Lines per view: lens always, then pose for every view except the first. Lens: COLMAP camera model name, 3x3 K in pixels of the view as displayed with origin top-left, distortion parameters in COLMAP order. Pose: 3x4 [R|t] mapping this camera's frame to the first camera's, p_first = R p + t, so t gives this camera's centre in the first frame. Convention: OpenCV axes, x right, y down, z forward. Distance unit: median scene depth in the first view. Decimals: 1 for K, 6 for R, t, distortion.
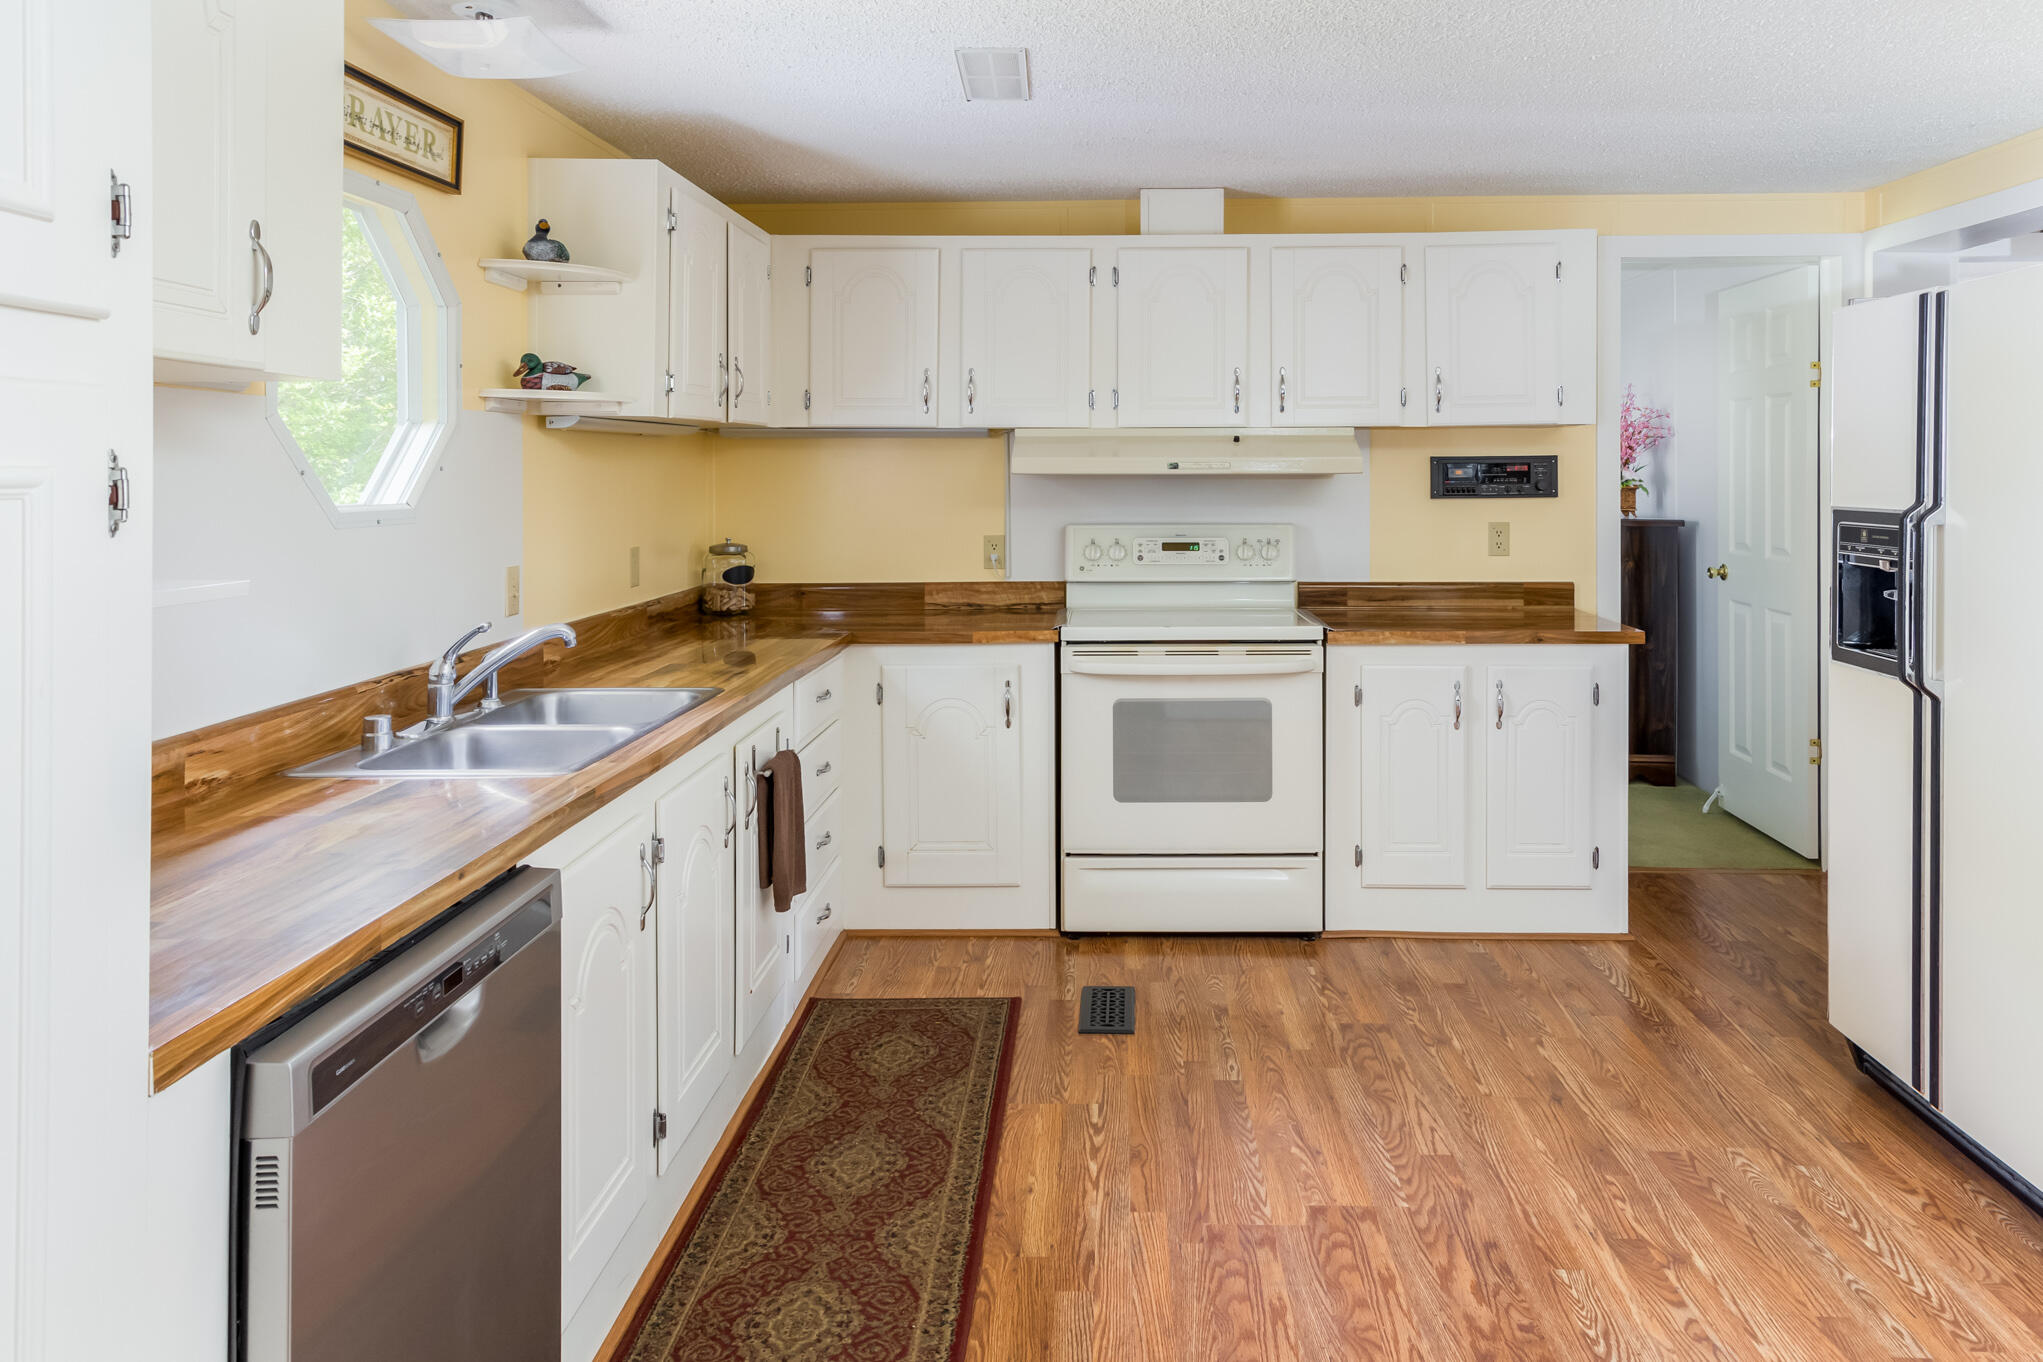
lens RADIAL K [[1362.9, 0, 1092.8], [0, 1362.9, 472.9], [0, 0, 1]] dist [0.007810, 0.008318]
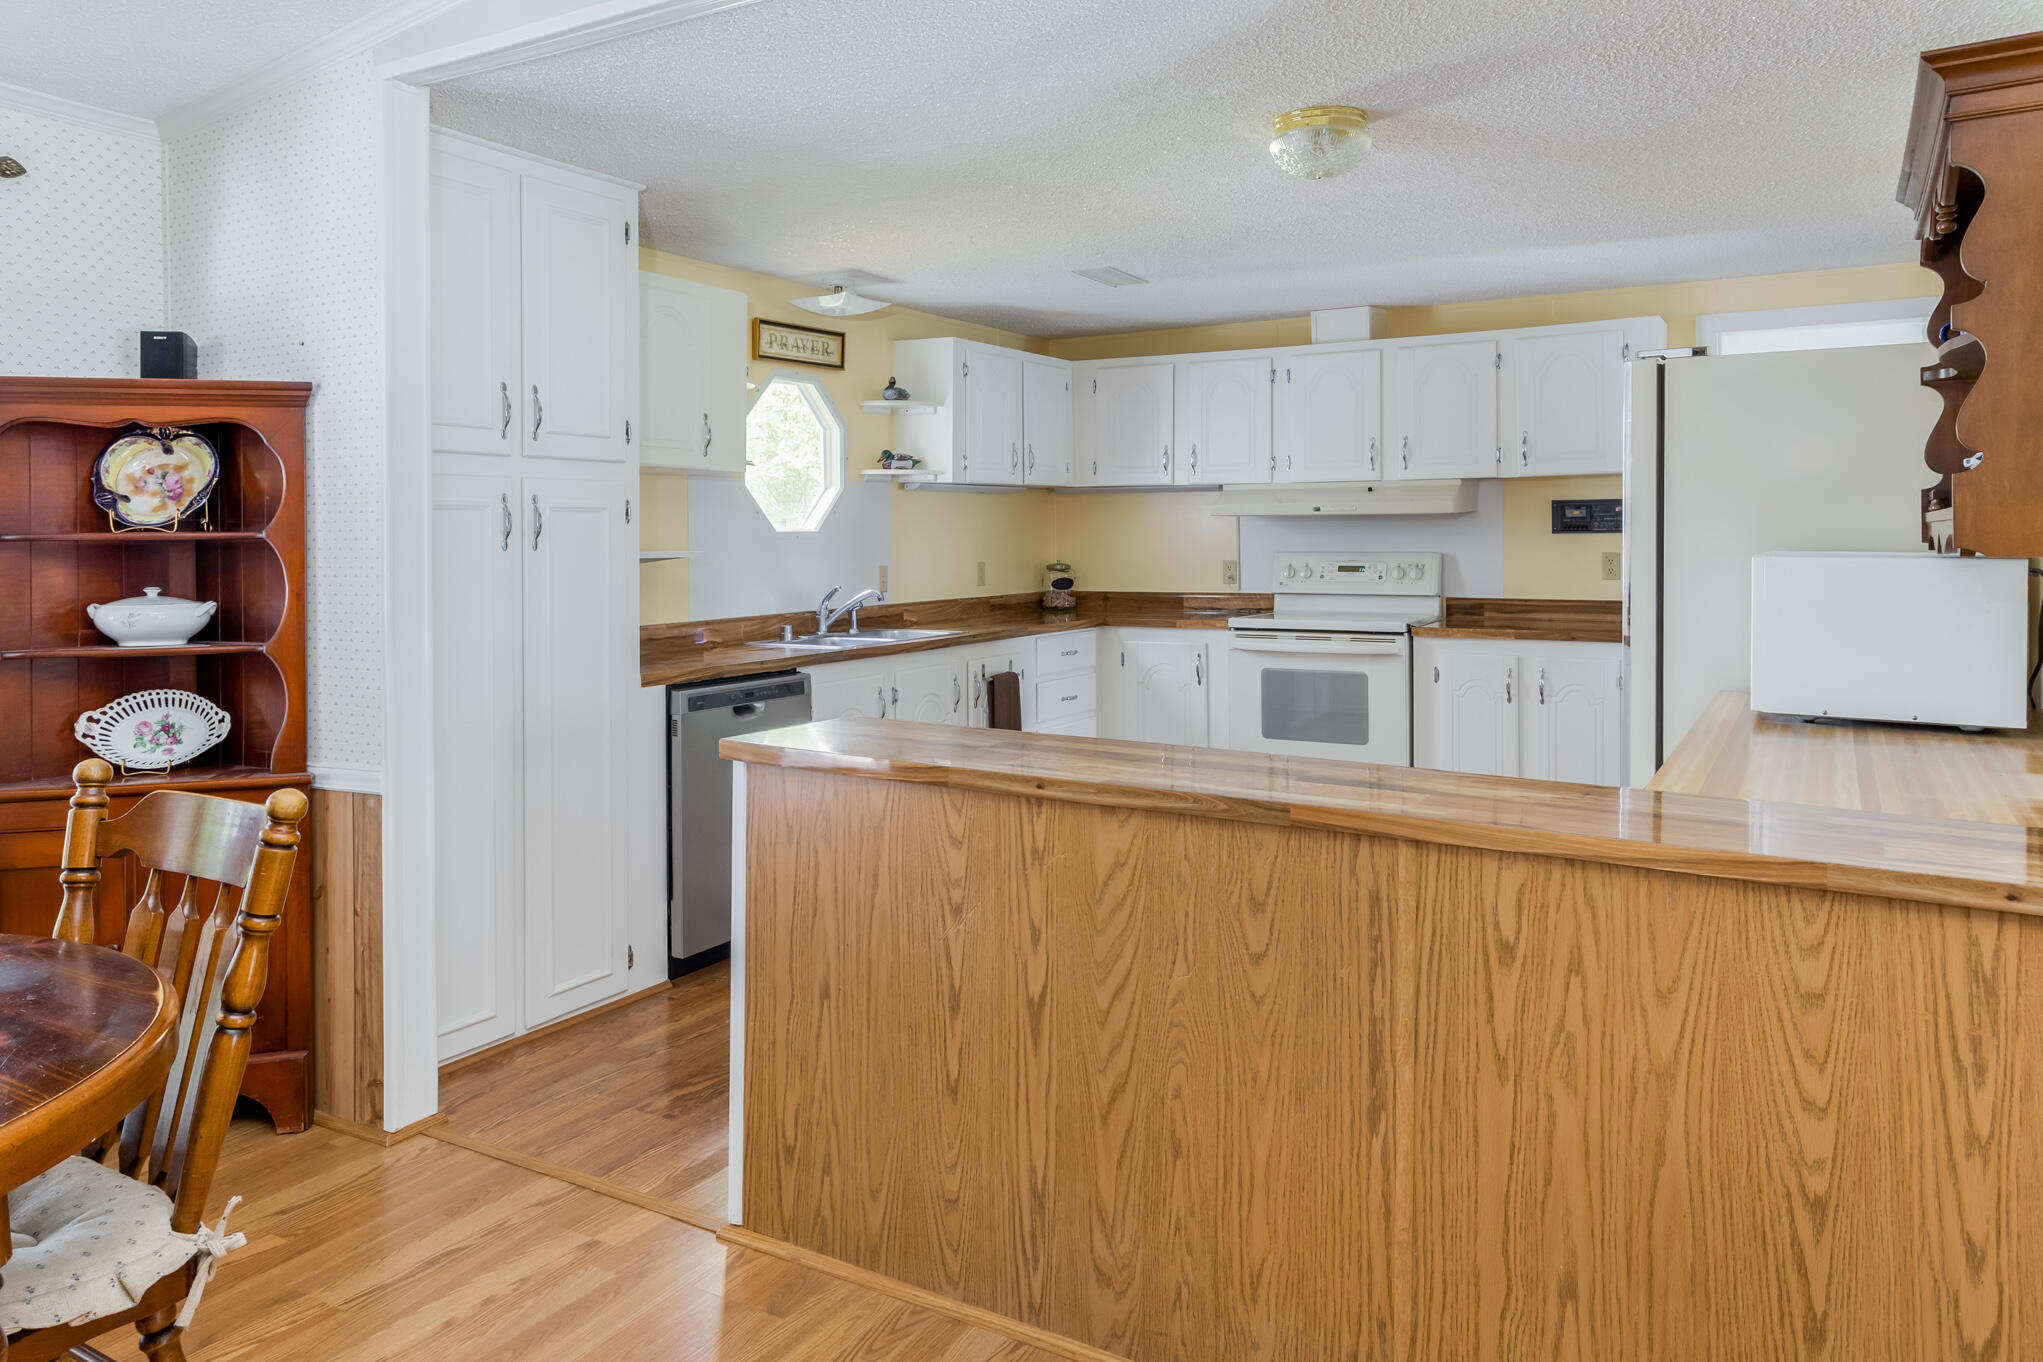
lens RADIAL K [[1362.9, 0, 966.3], [0, 1362.9, 547.2], [0, 0, 1]] dist [0.007810, 0.008318]
pose [[0.860140, 0.004835, -0.510035, 0.629867], [0.001950, 0.999917, 0.012769, 0.021244], [0.510054, -0.011978, 0.860059, -0.543840]]
